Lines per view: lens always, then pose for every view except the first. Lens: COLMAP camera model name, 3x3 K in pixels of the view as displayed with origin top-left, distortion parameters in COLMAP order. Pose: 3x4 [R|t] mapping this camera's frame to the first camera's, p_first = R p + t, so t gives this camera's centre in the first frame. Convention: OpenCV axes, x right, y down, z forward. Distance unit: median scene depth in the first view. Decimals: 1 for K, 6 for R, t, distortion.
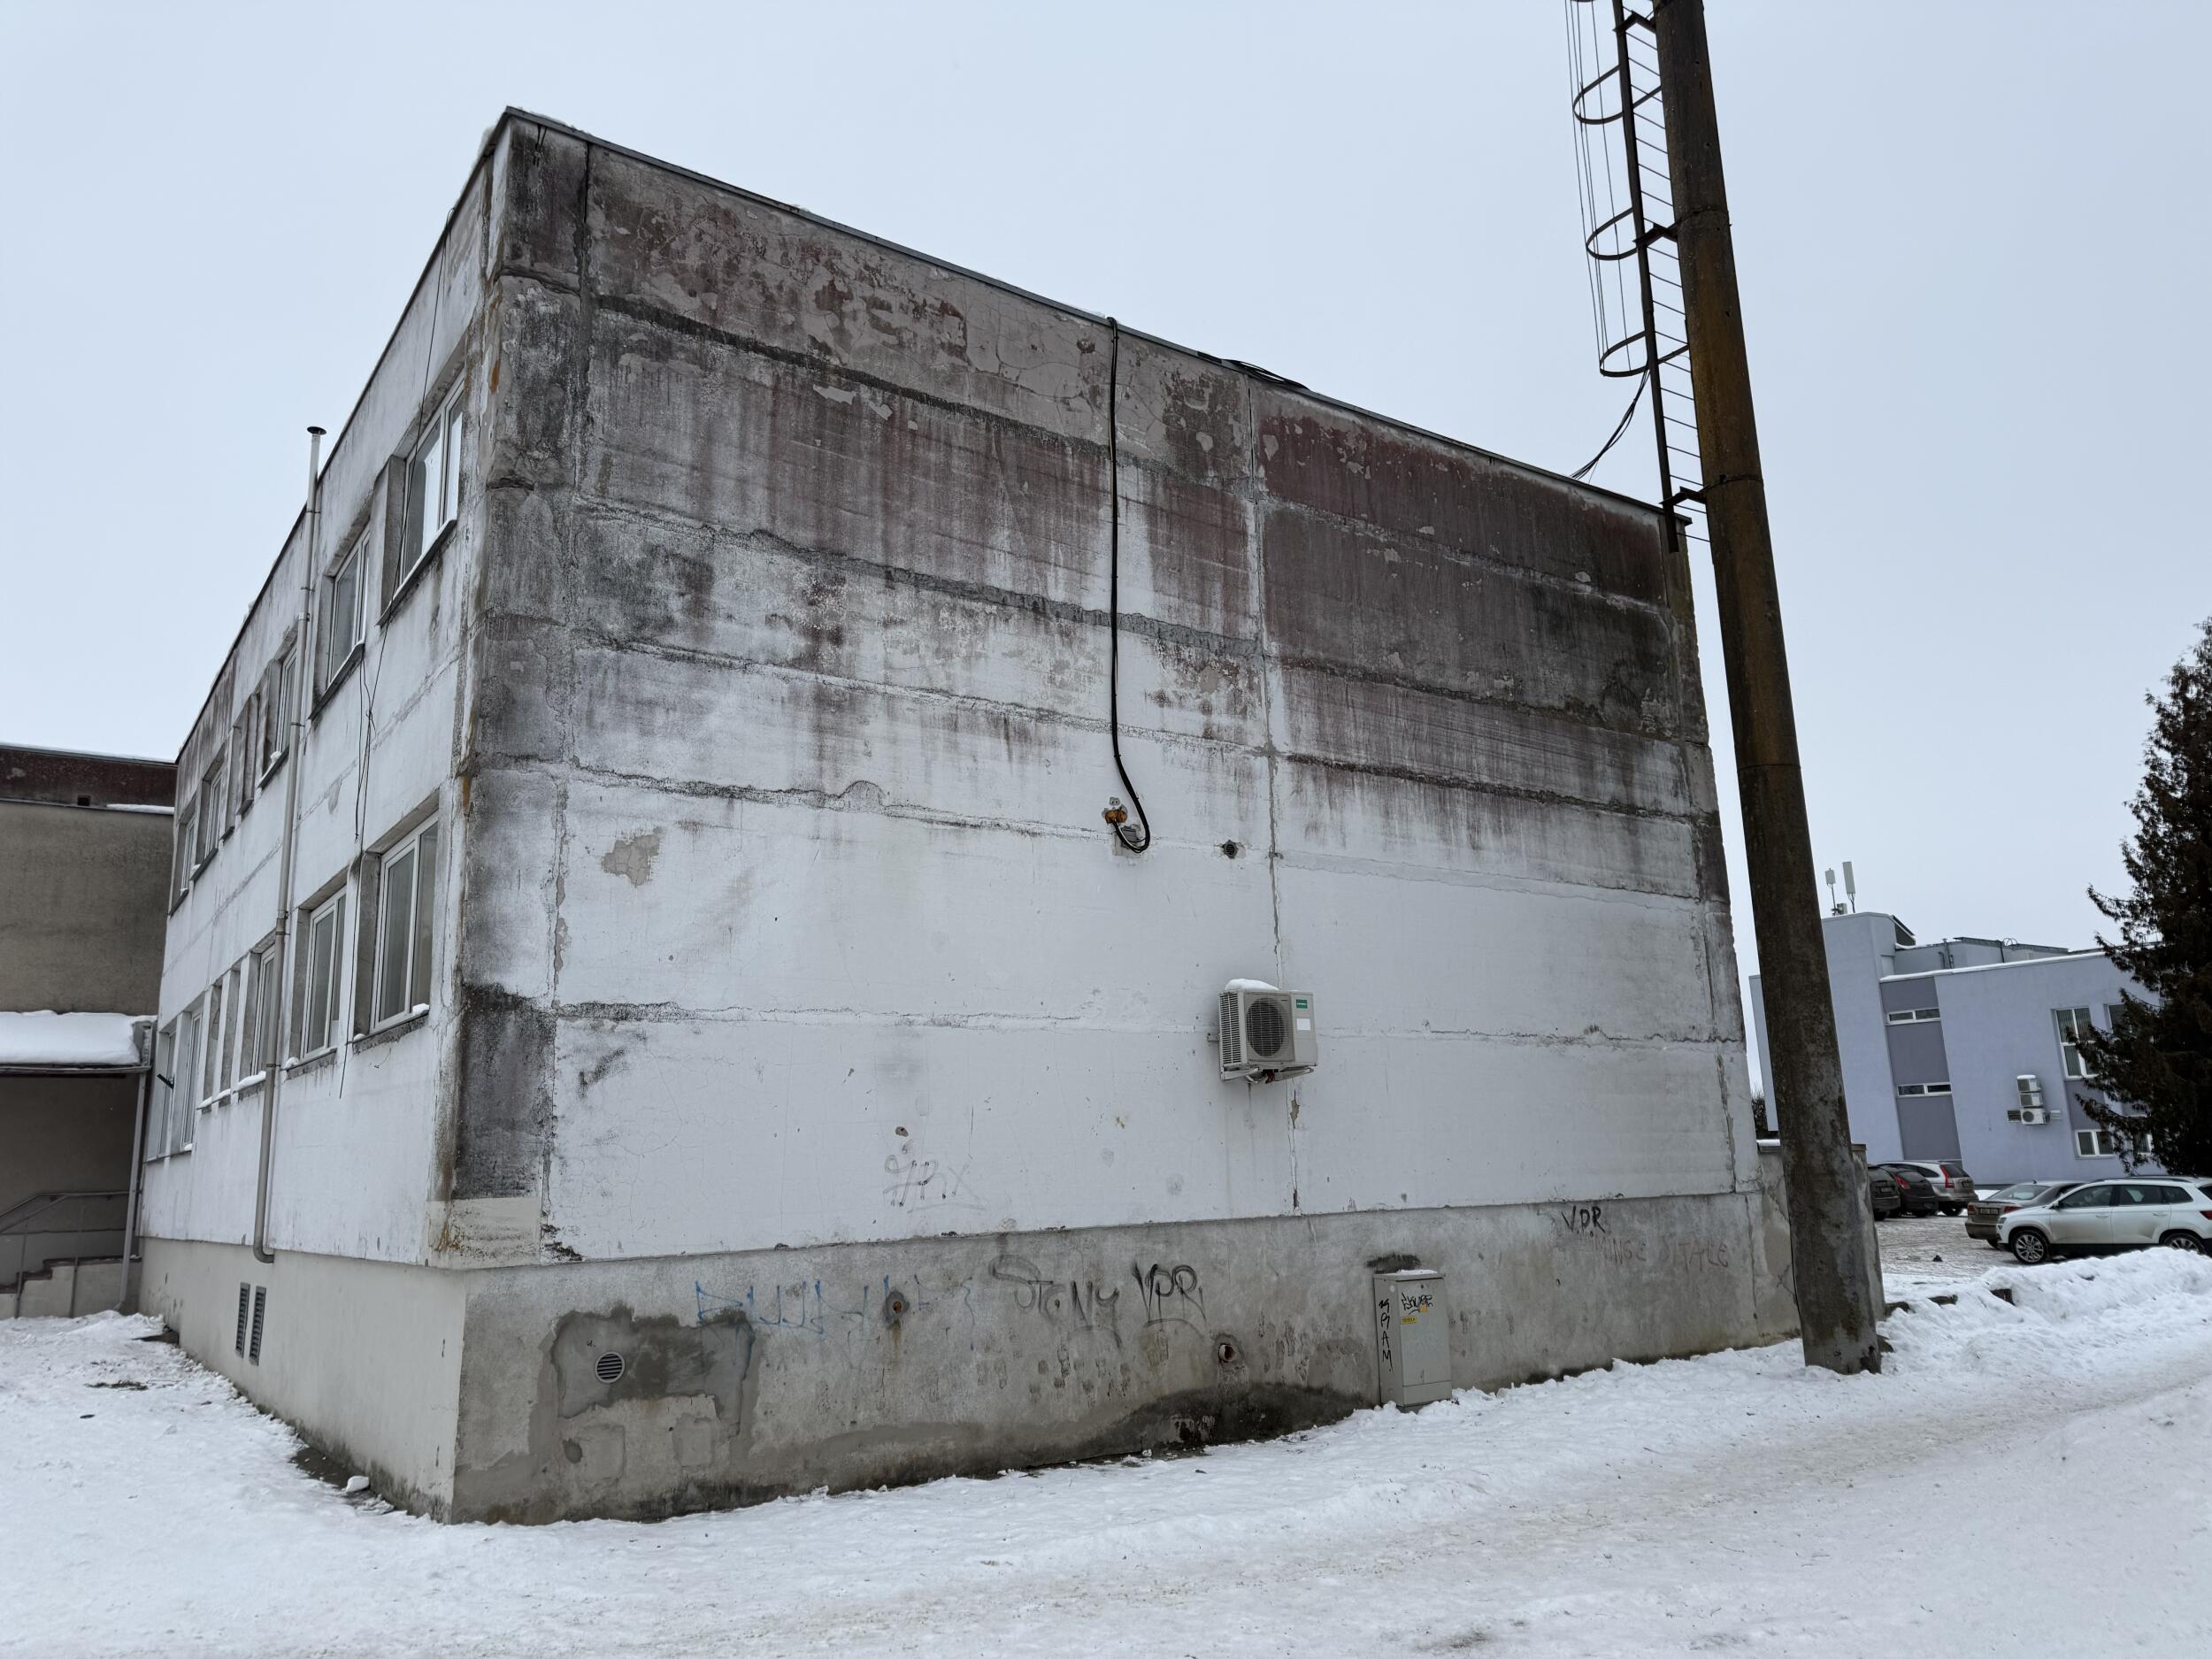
lens RADIAL K [[1544.5, 0, 1106.0], [0, 1544.5, 829.5], [0, 0, 1]] dist [0.048008, -0.022617]
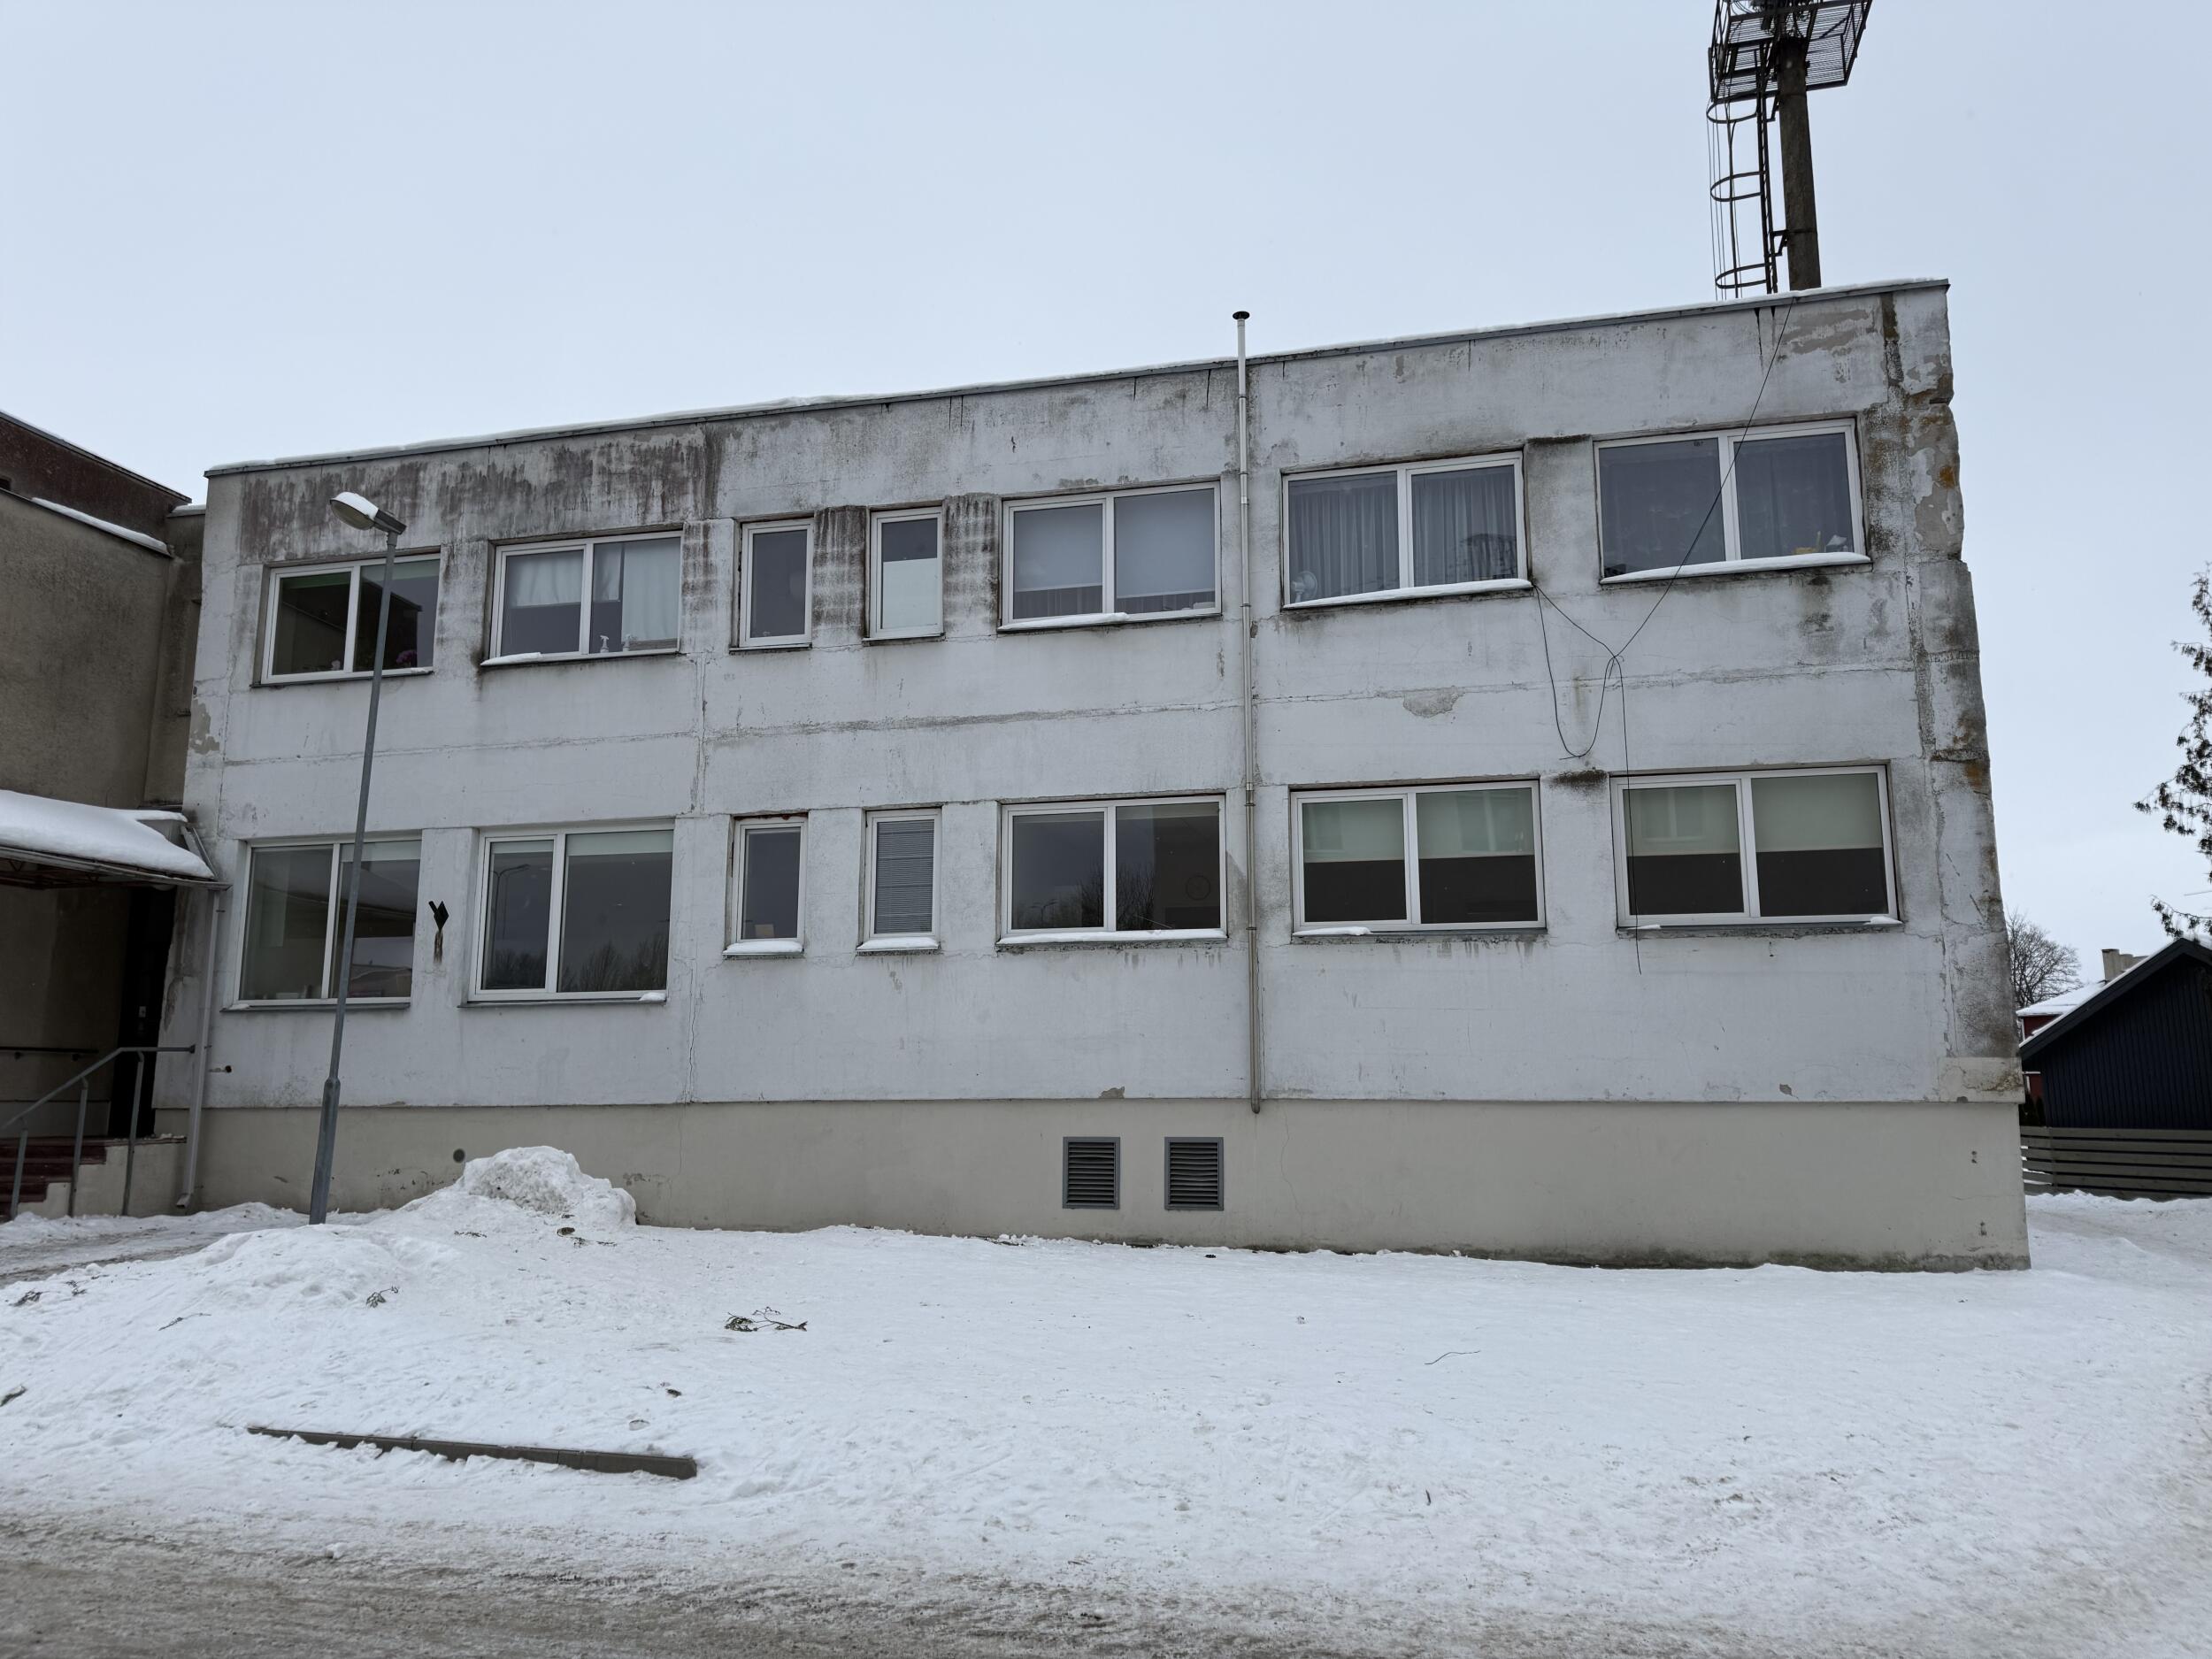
lens RADIAL K [[1544.5, 0, 1106.0], [0, 1544.5, 829.5], [0, 0, 1]] dist [0.048008, -0.022617]
pose [[0.763025, 0.133168, 0.632502, -0.717558], [-0.159531, 0.987073, -0.015368, 0.066325], [-0.626373, -0.089178, 0.774406, 0.155068]]
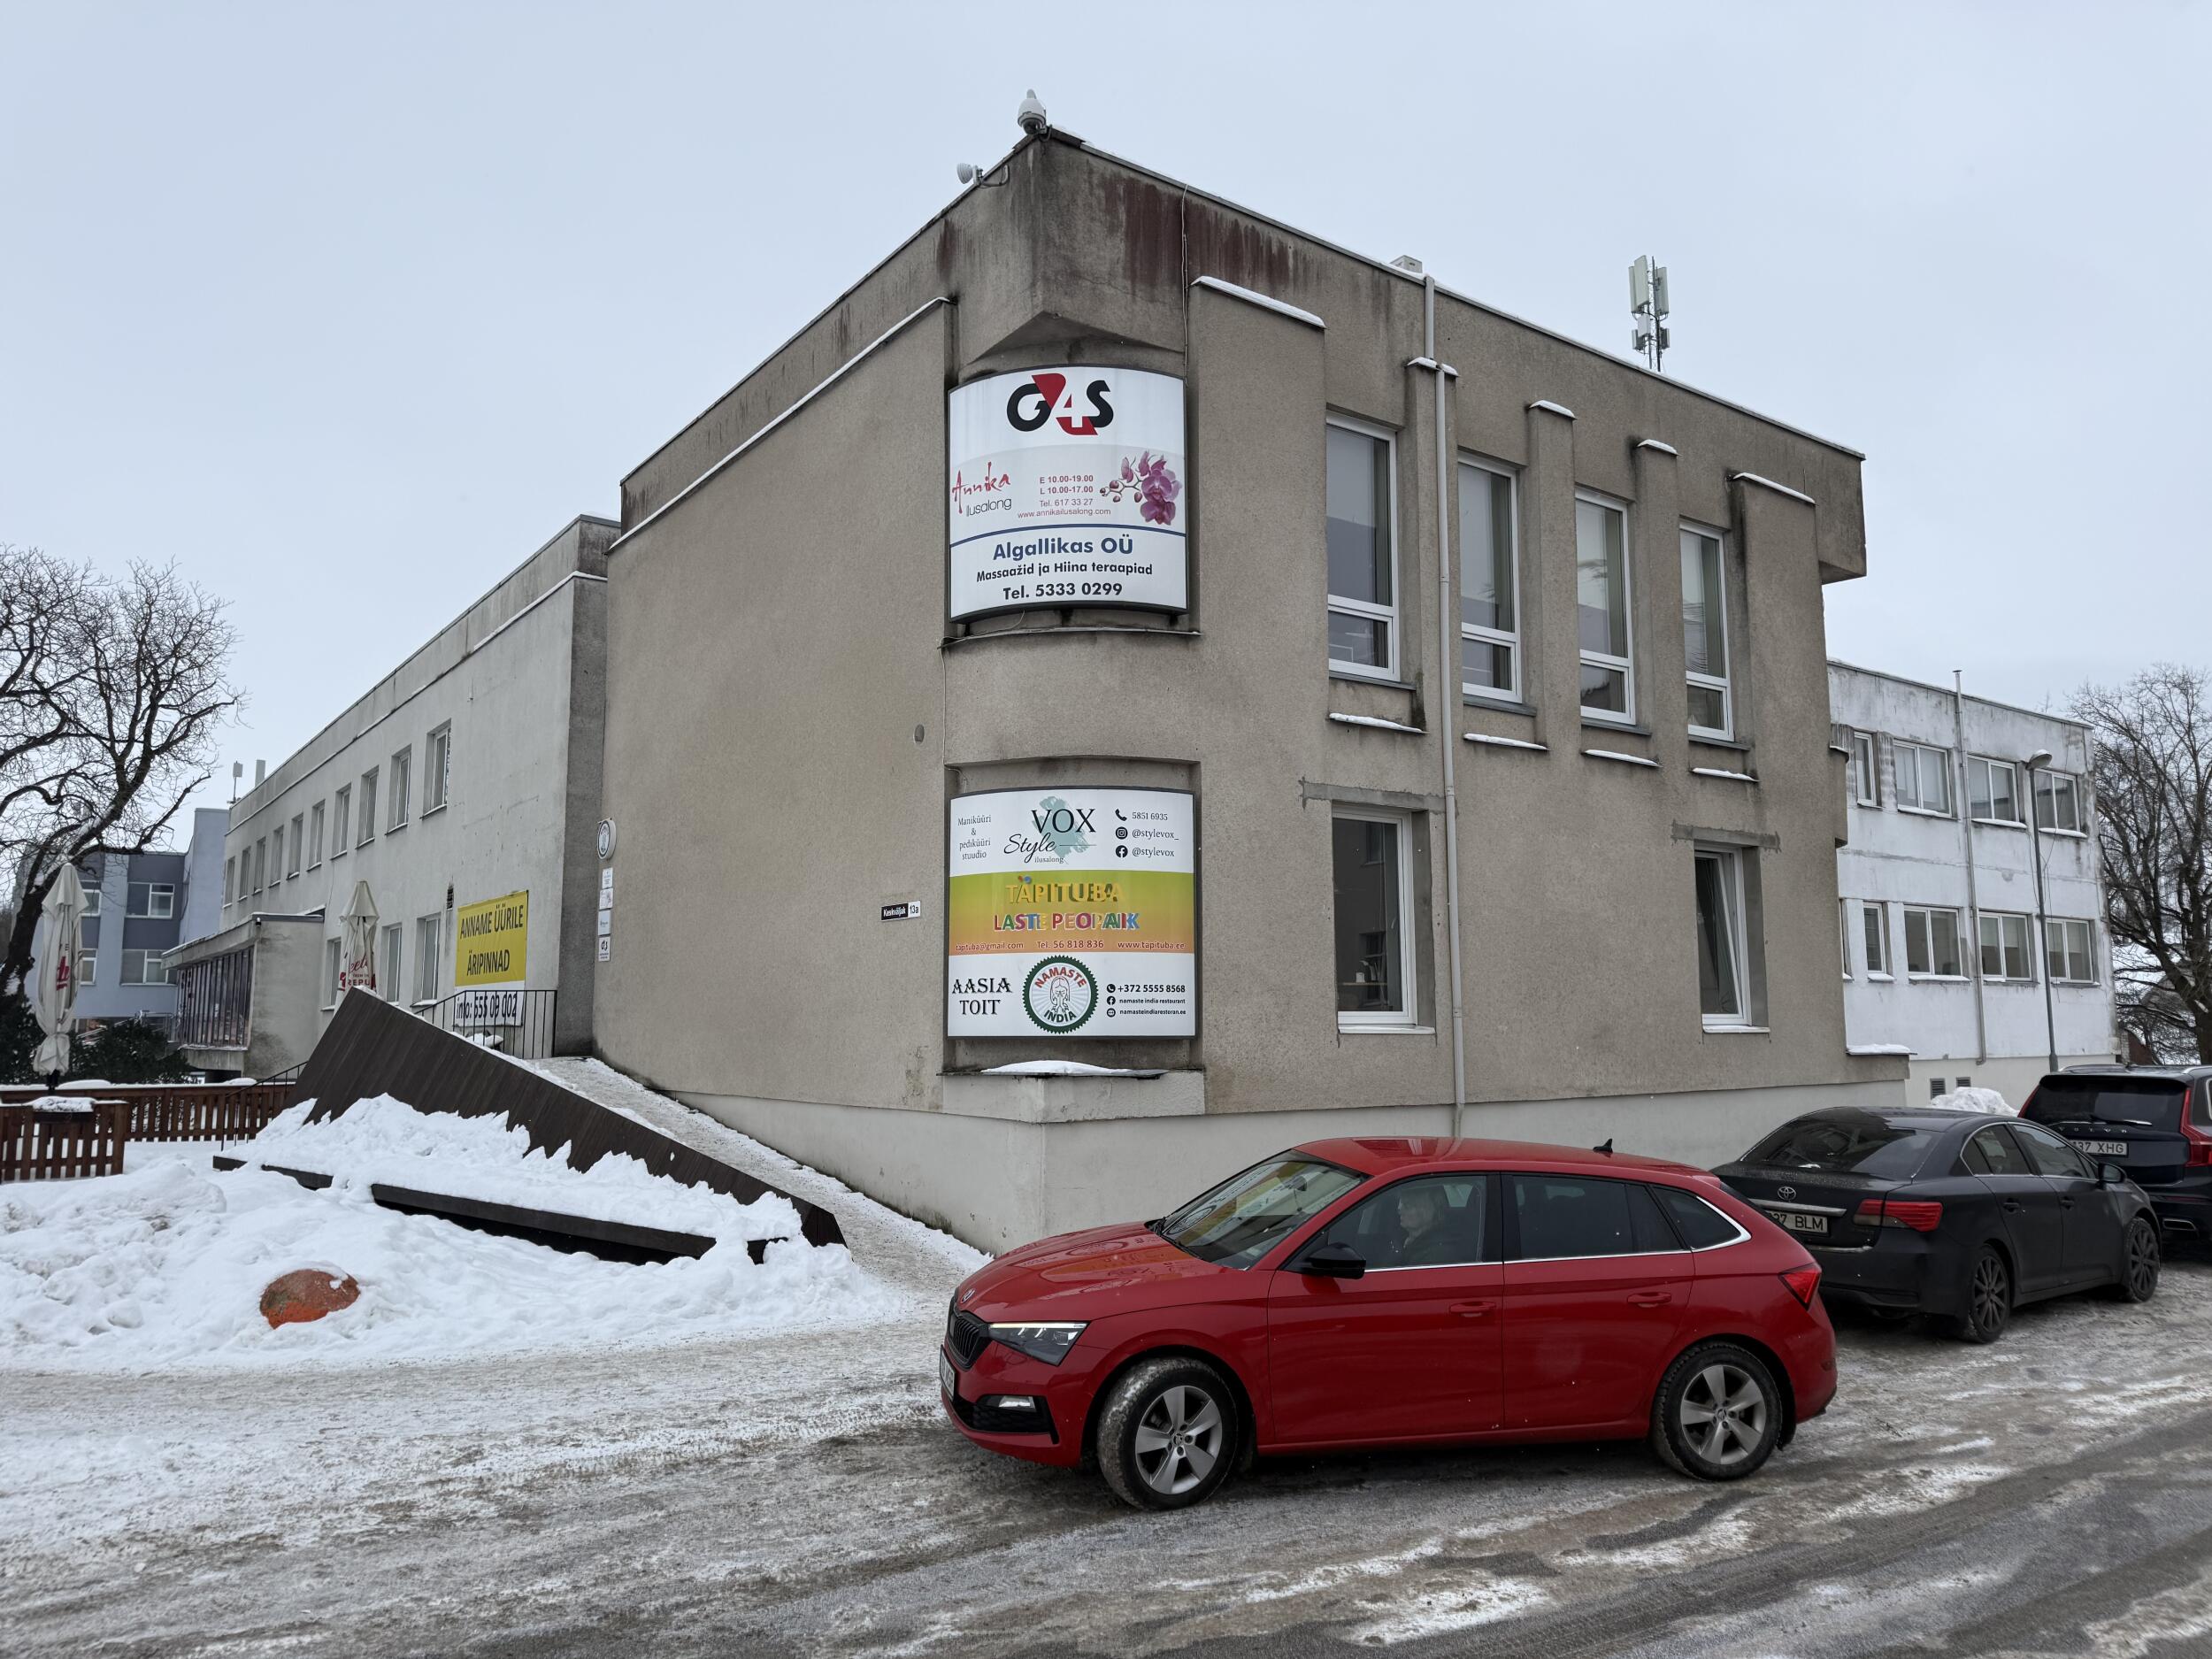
lens RADIAL K [[1544.5, 0, 1106.0], [0, 1544.5, 829.5], [0, 0, 1]] dist [0.048008, -0.022617]
pose [[-0.015874, 0.158466, 0.987237, -1.802709], [-0.205312, 0.965805, -0.158328, 0.393644], [-0.978568, -0.205205, 0.017204, 1.620480]]
